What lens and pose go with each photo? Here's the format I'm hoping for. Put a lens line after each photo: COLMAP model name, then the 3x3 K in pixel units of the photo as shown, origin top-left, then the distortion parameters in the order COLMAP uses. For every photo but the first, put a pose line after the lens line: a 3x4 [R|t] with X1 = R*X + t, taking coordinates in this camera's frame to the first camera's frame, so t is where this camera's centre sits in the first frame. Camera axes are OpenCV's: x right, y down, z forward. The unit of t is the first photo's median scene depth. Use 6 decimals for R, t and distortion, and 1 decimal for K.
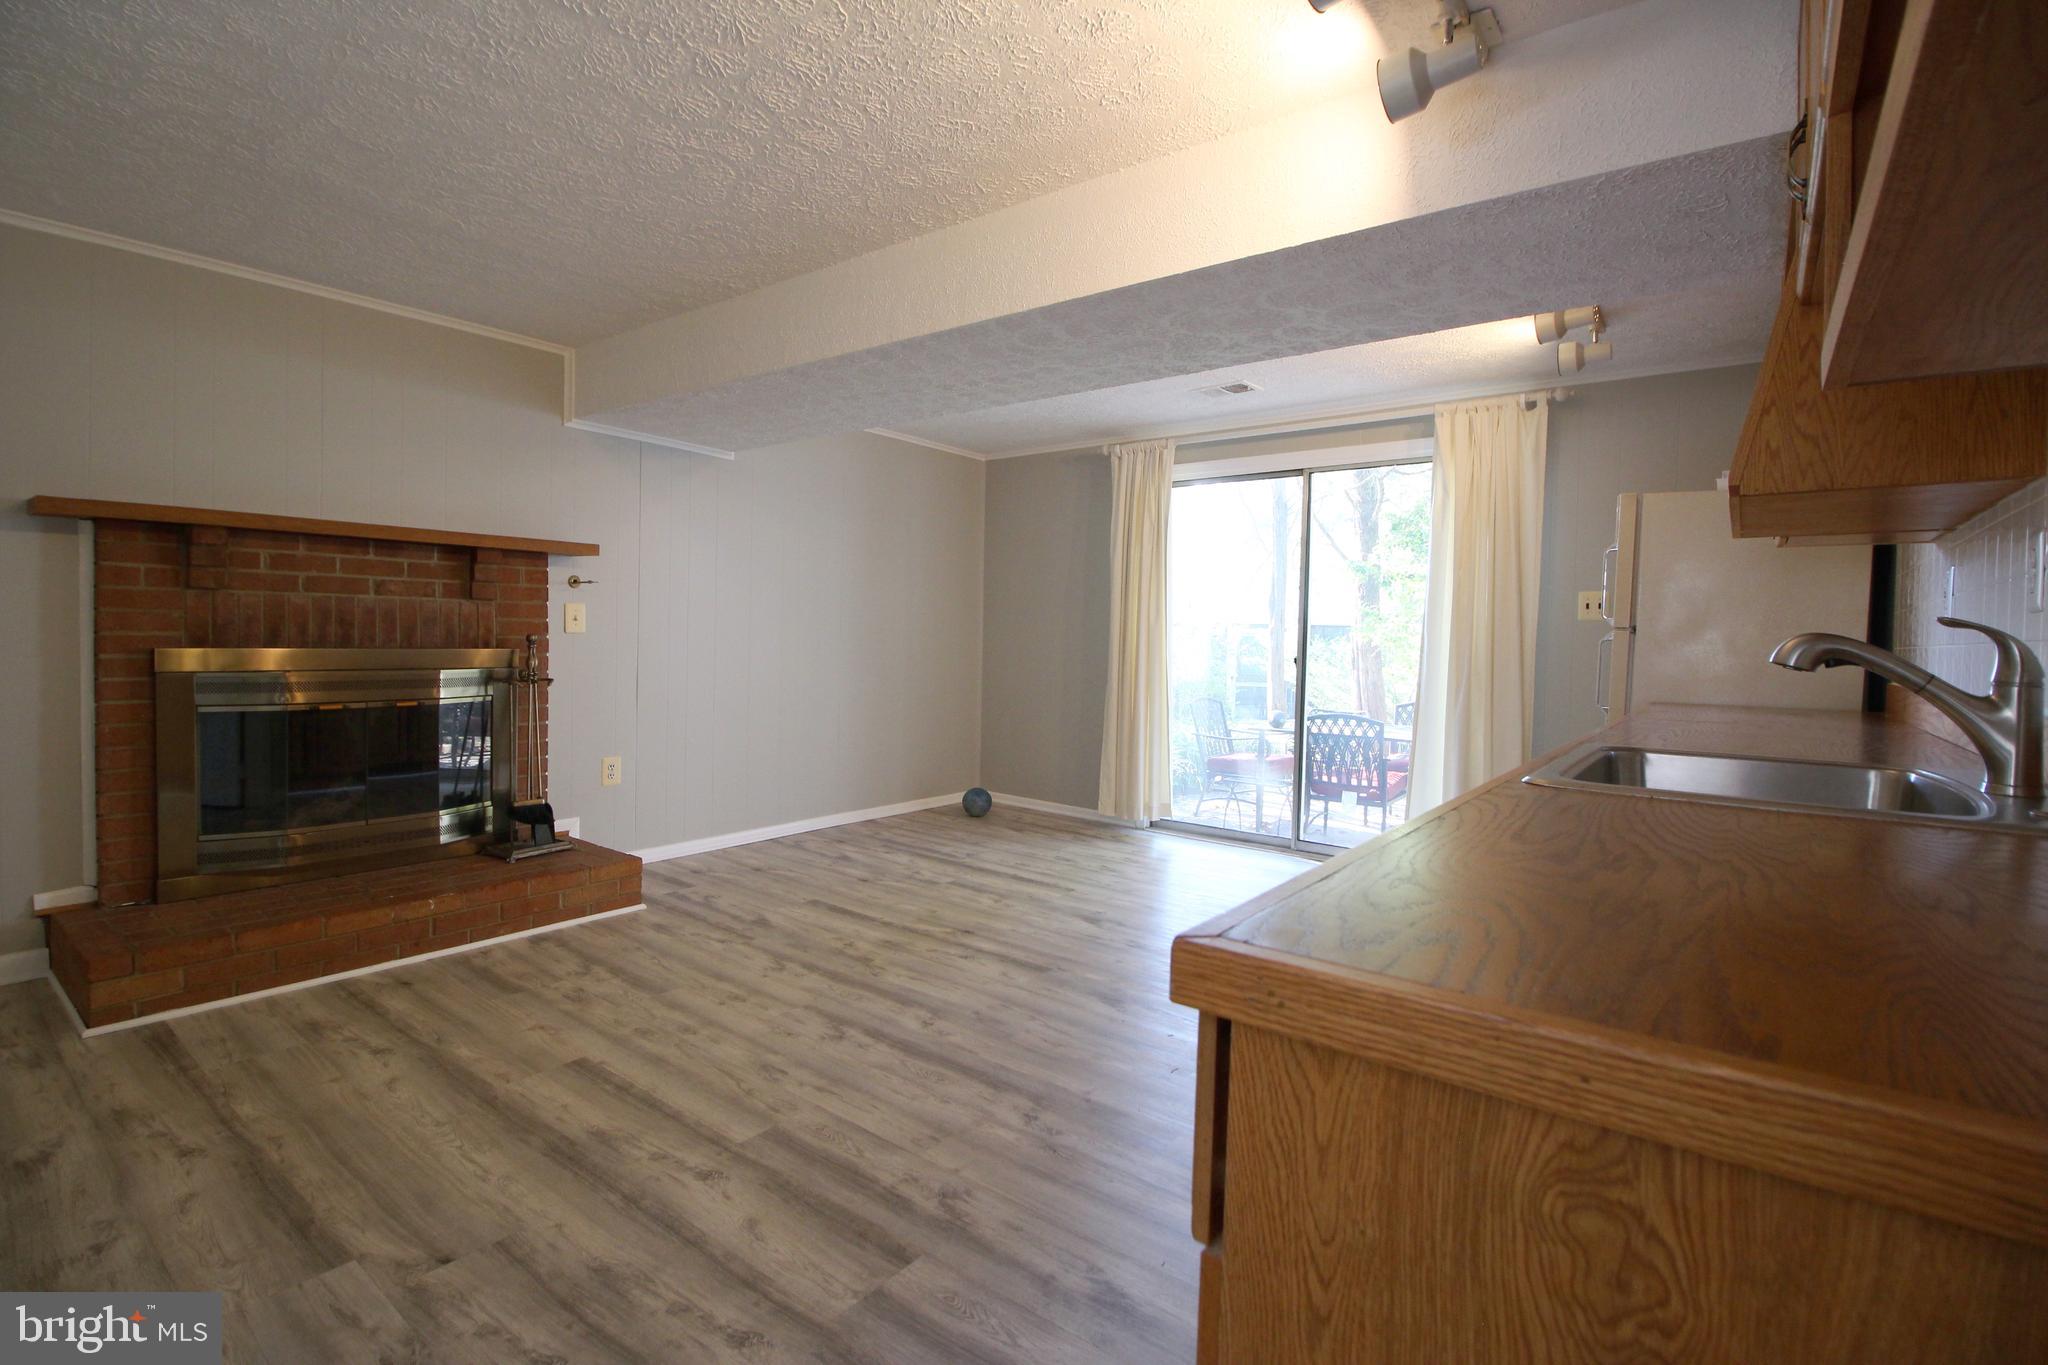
lens RADIAL K [[943.4, 0, 1012.6], [0, 943.4, 658.8], [0, 0, 1]] dist [0.002025, -0.014607]
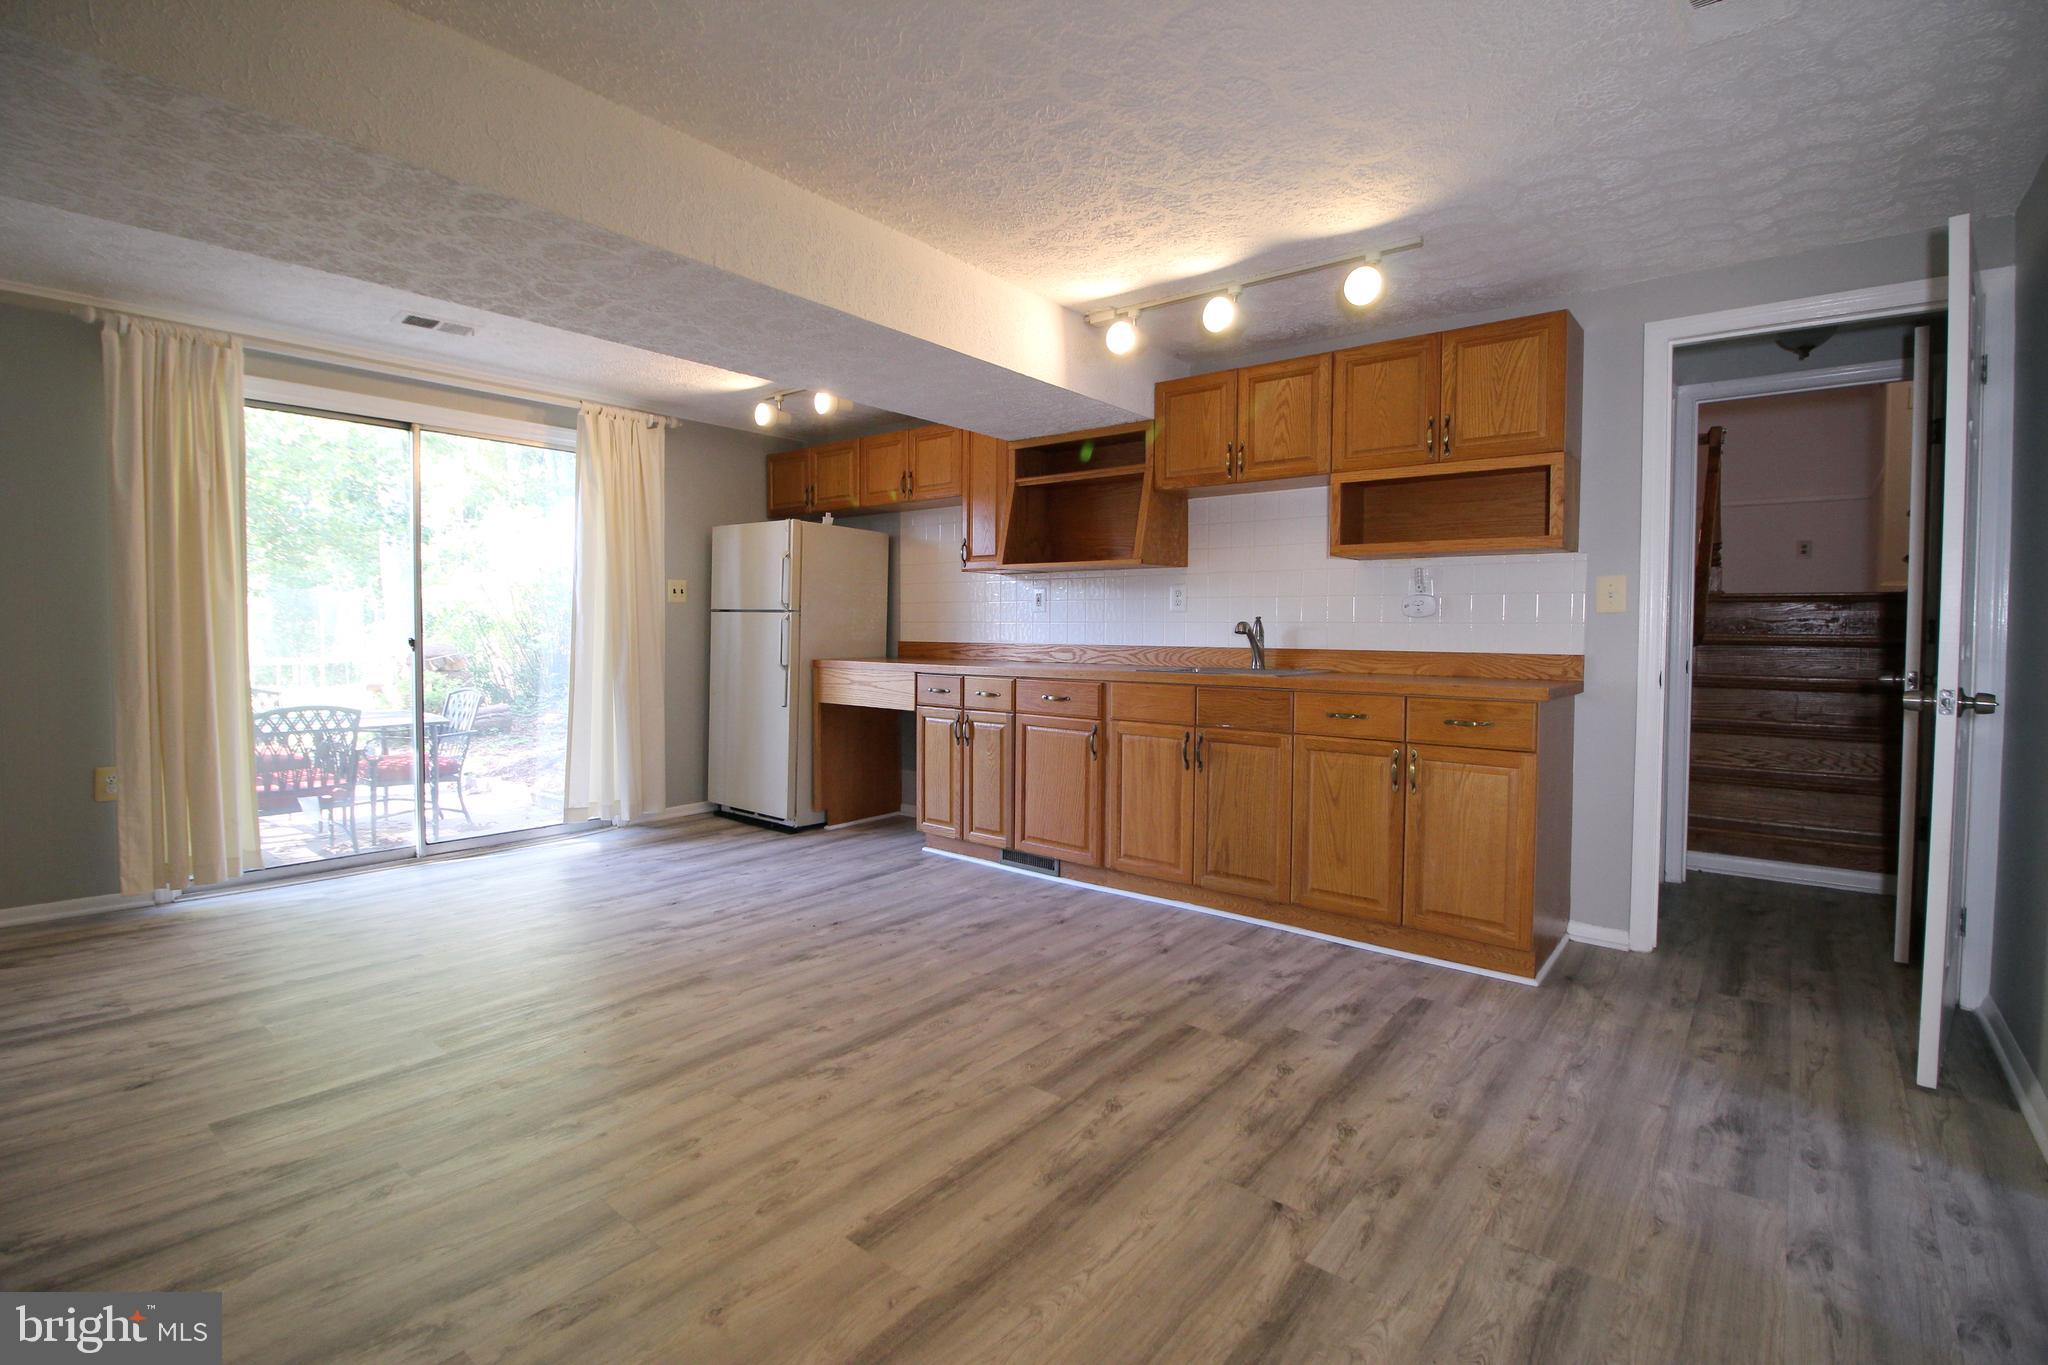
lens RADIAL K [[943.4, 0, 1012.6], [0, 943.4, 658.8], [0, 0, 1]] dist [0.002025, -0.014607]
pose [[0.024316, -0.052815, 0.998308, -1.203029], [0.016276, 0.998492, 0.052428, -0.042650], [-0.999572, 0.014974, 0.025139, 0.911461]]
